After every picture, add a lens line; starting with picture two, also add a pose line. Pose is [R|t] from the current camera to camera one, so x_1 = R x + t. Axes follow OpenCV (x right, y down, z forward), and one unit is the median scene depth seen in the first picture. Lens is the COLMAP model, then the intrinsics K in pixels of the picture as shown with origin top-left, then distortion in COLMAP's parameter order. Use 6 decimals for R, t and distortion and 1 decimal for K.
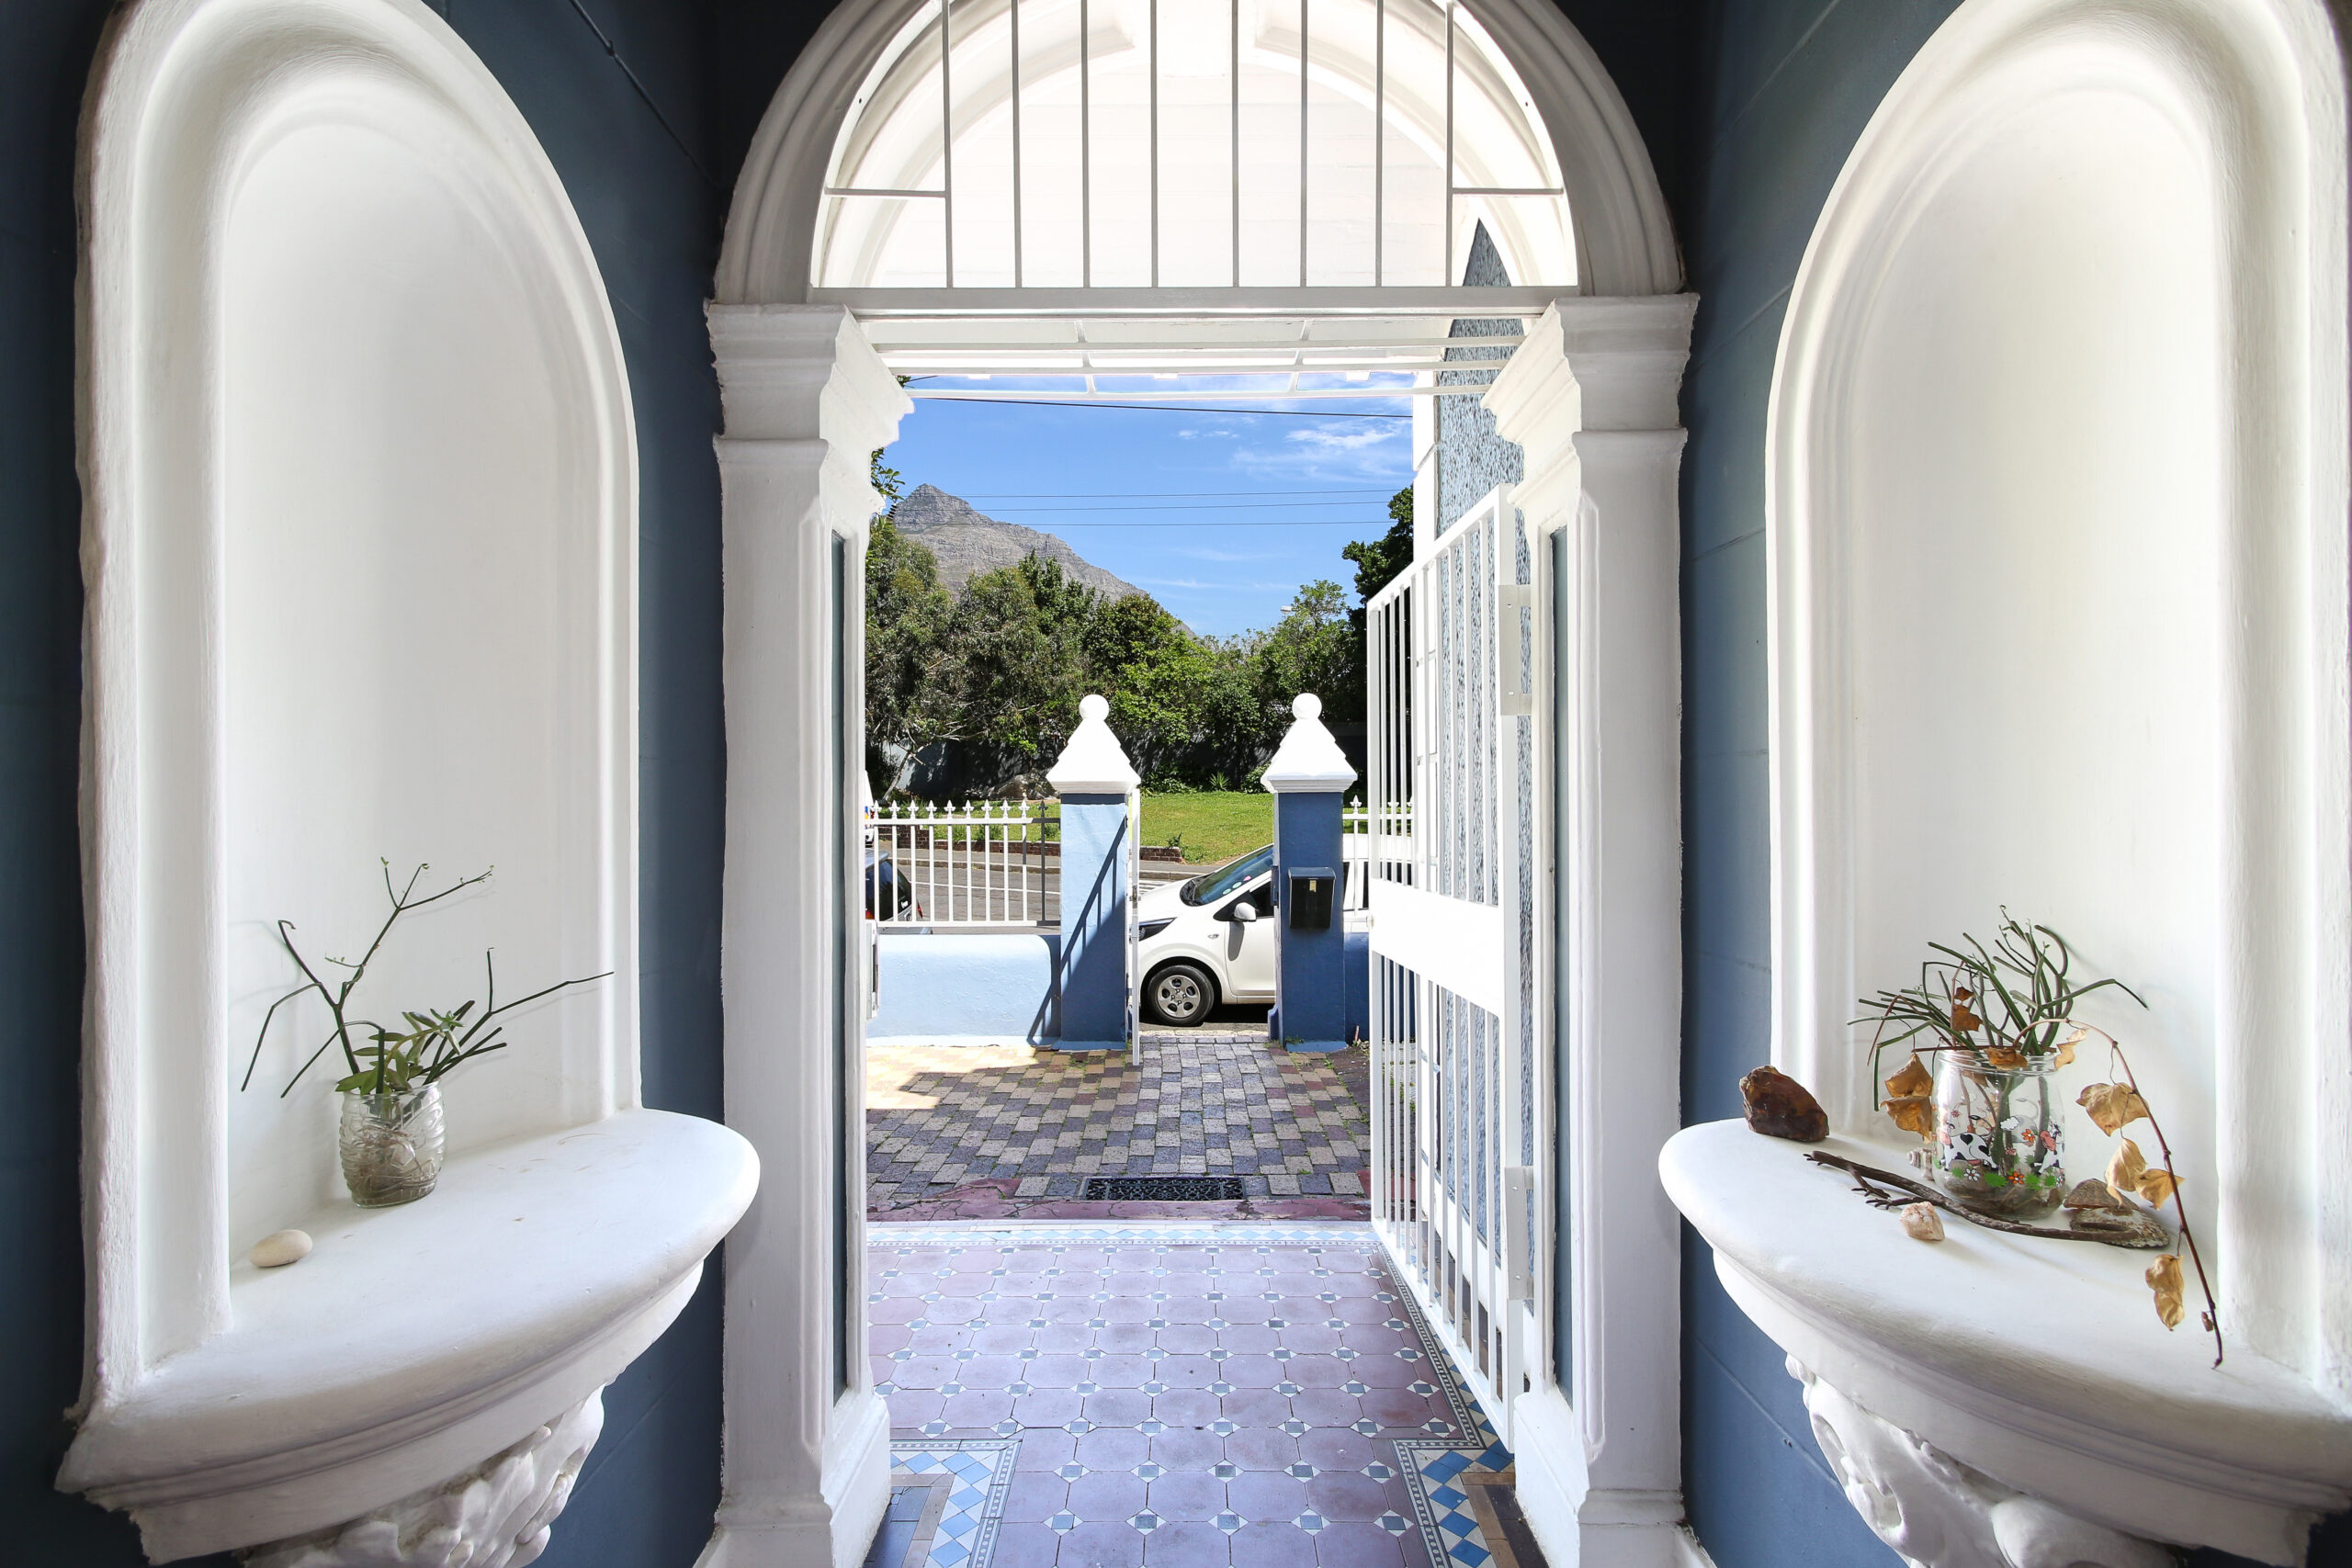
lens RADIAL K [[1079.9, 0, 1166.3], [0, 1079.9, 809.9], [0, 0, 1]] dist [0.000537, 0.000208]
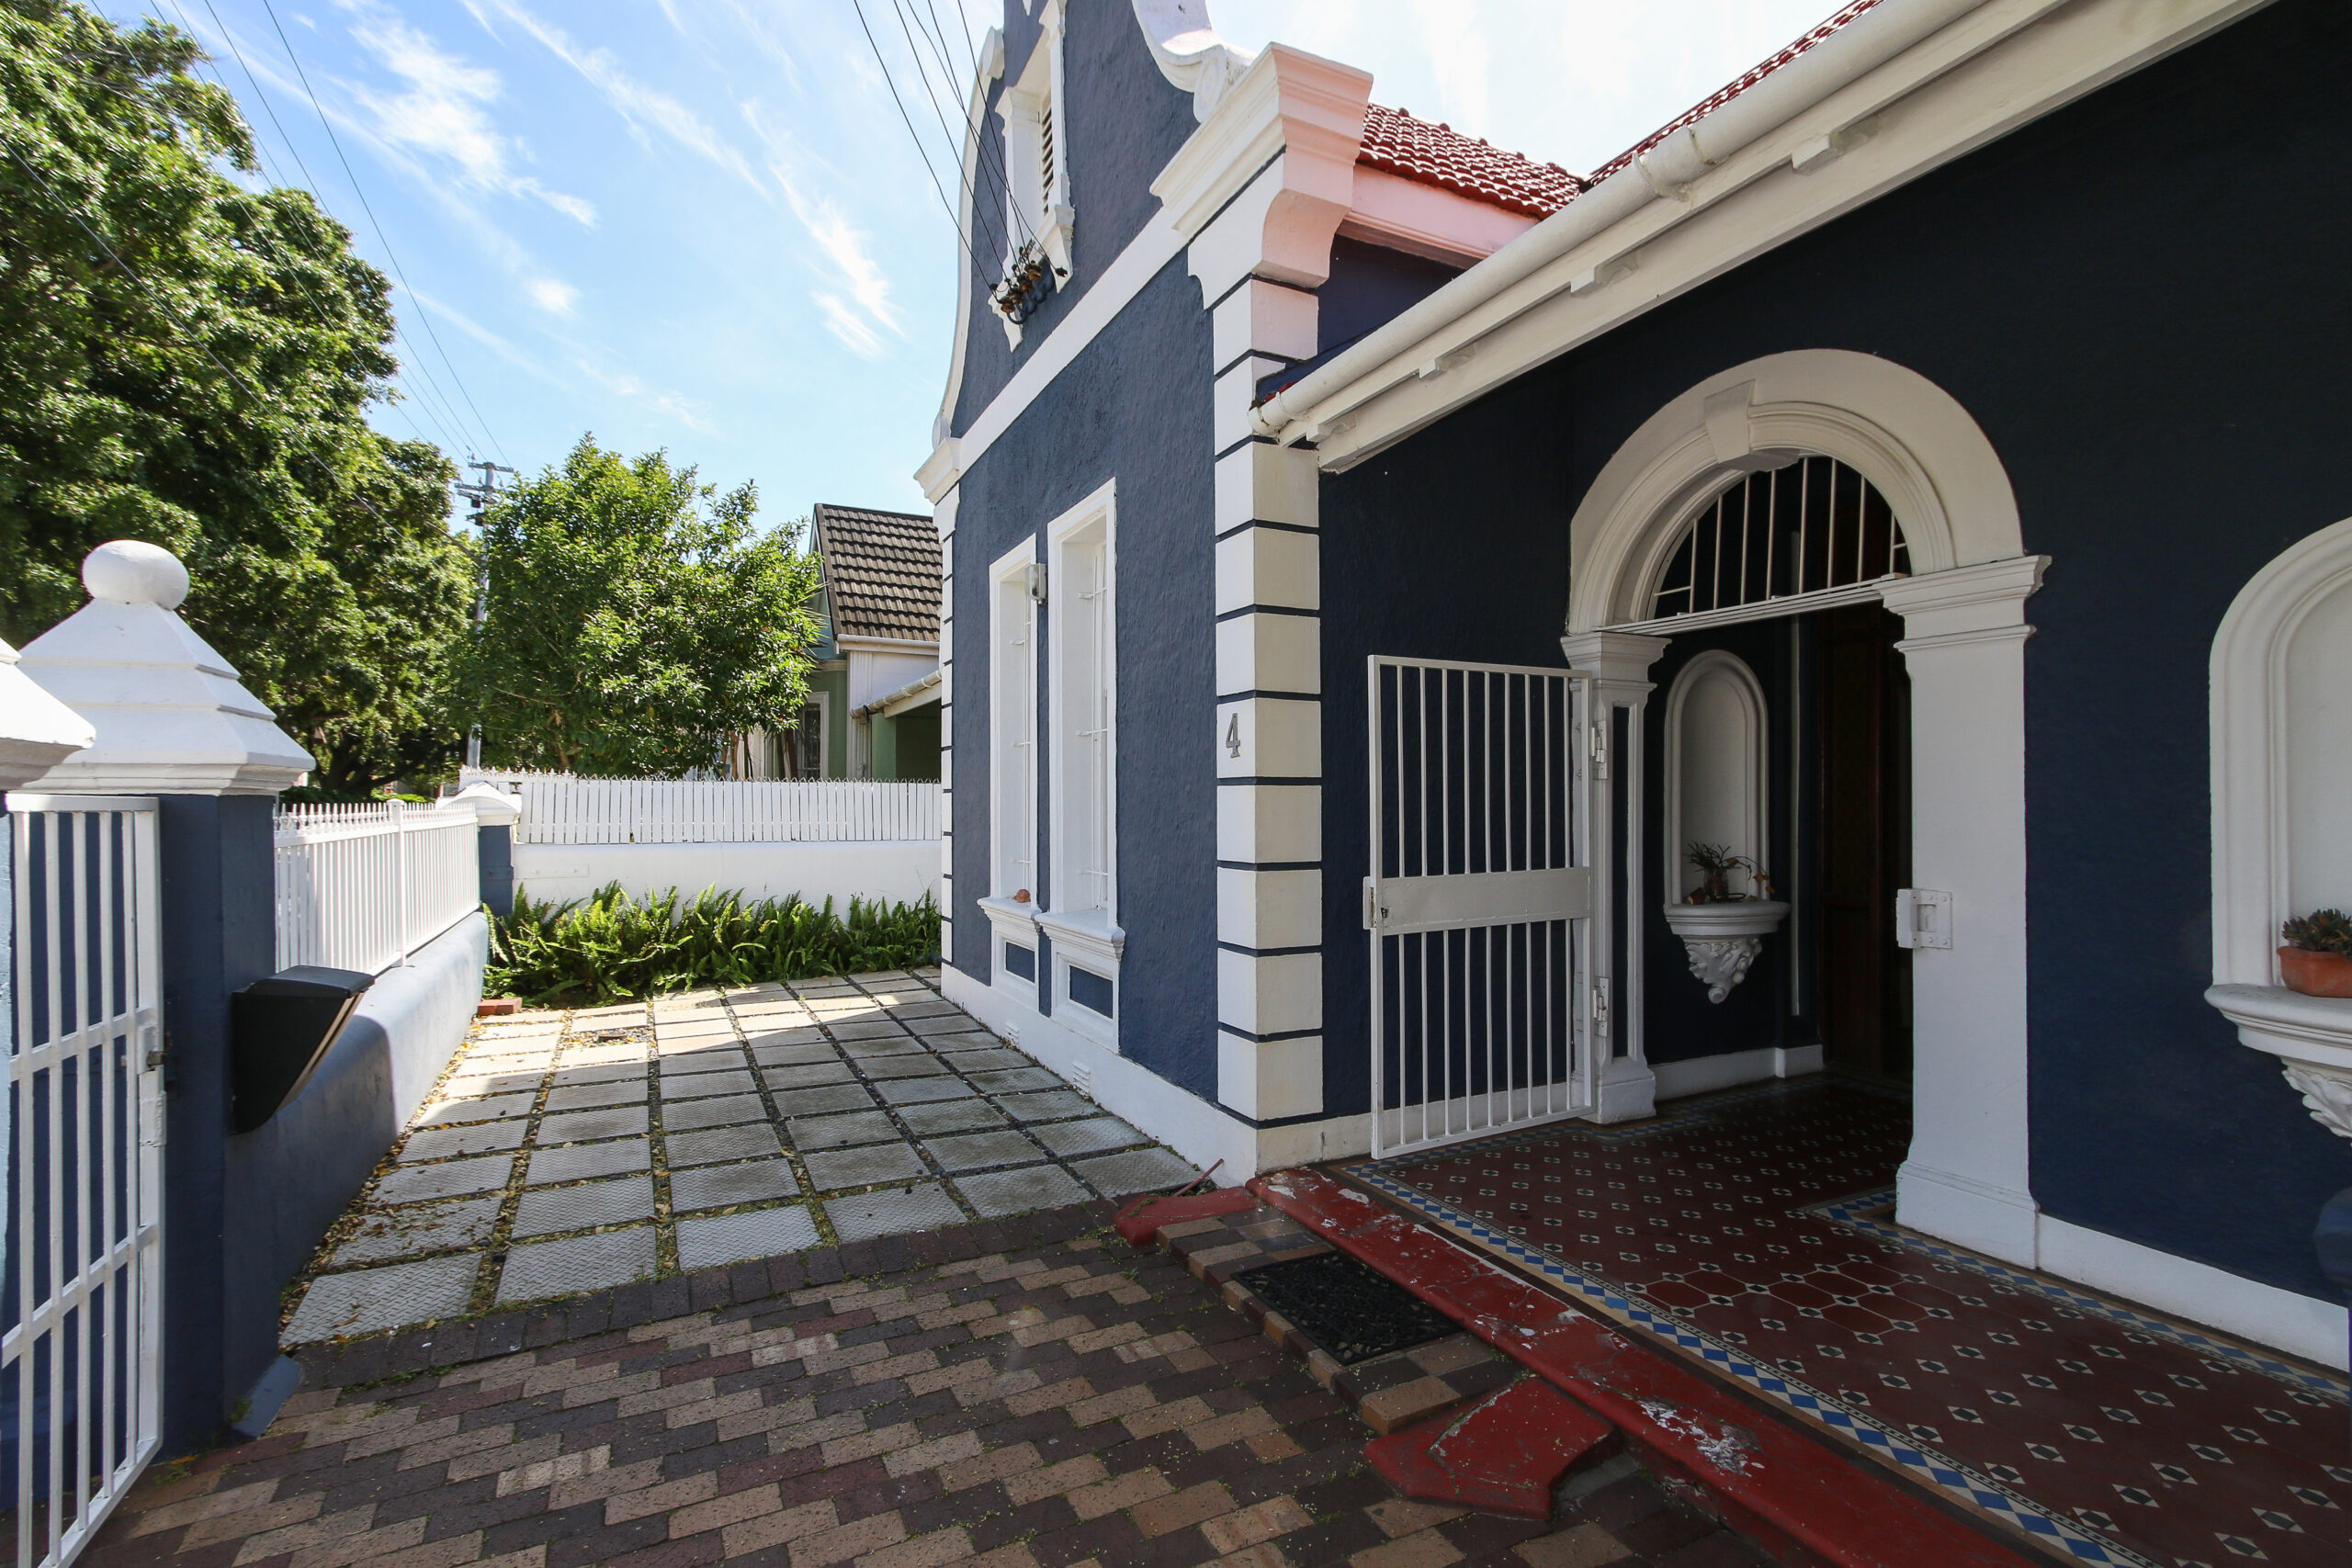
lens RADIAL K [[1079.9, 0, 1166.3], [0, 1079.9, 809.9], [0, 0, 1]] dist [0.000537, 0.000208]
pose [[-0.428534, 0.001710, 0.903524, -0.556100], [0.005657, 0.999984, 0.000791, -0.012776], [-0.903508, 0.005450, -0.428537, 1.196576]]
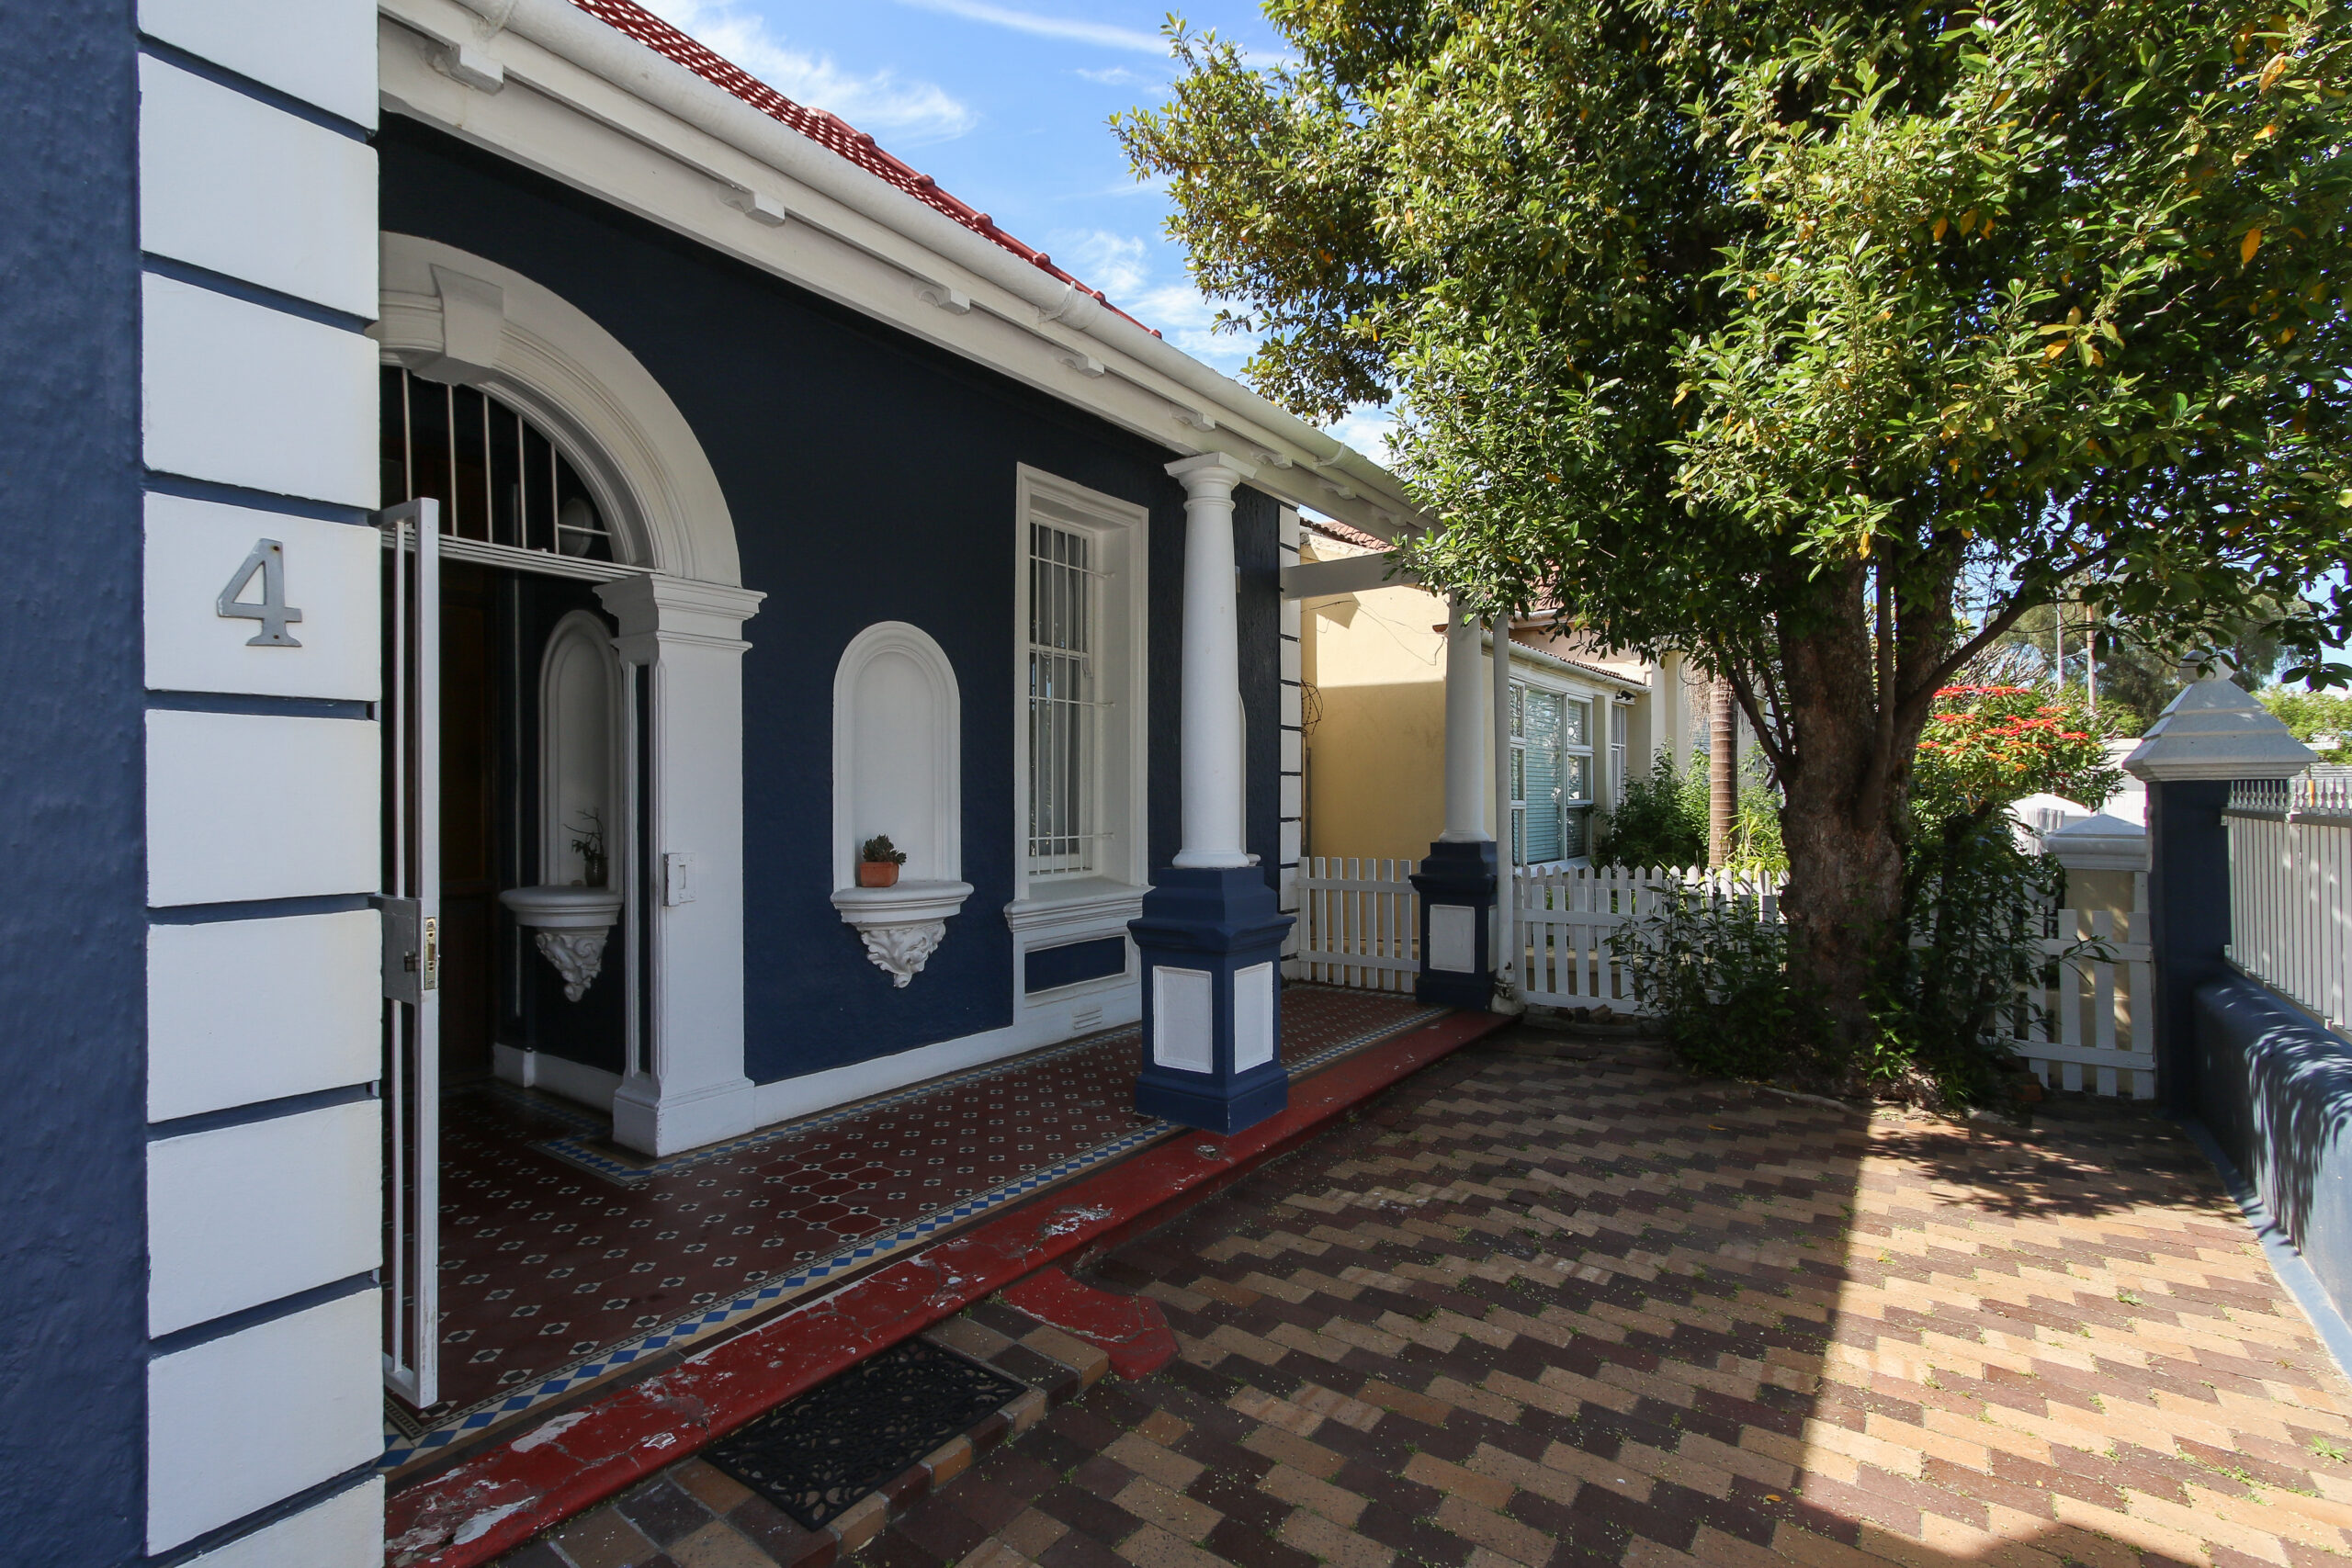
lens RADIAL K [[1055.0, 0, 1227.5], [0, 1055.0, 782.3], [0, 0, 1]] dist [-0.001400, 0.000000]
pose [[-0.563379, -0.000049, -0.826198, 0.314375], [0.002087, 0.999997, -0.001483, -0.007800], [0.826196, -0.002560, -0.563378, 1.234457]]
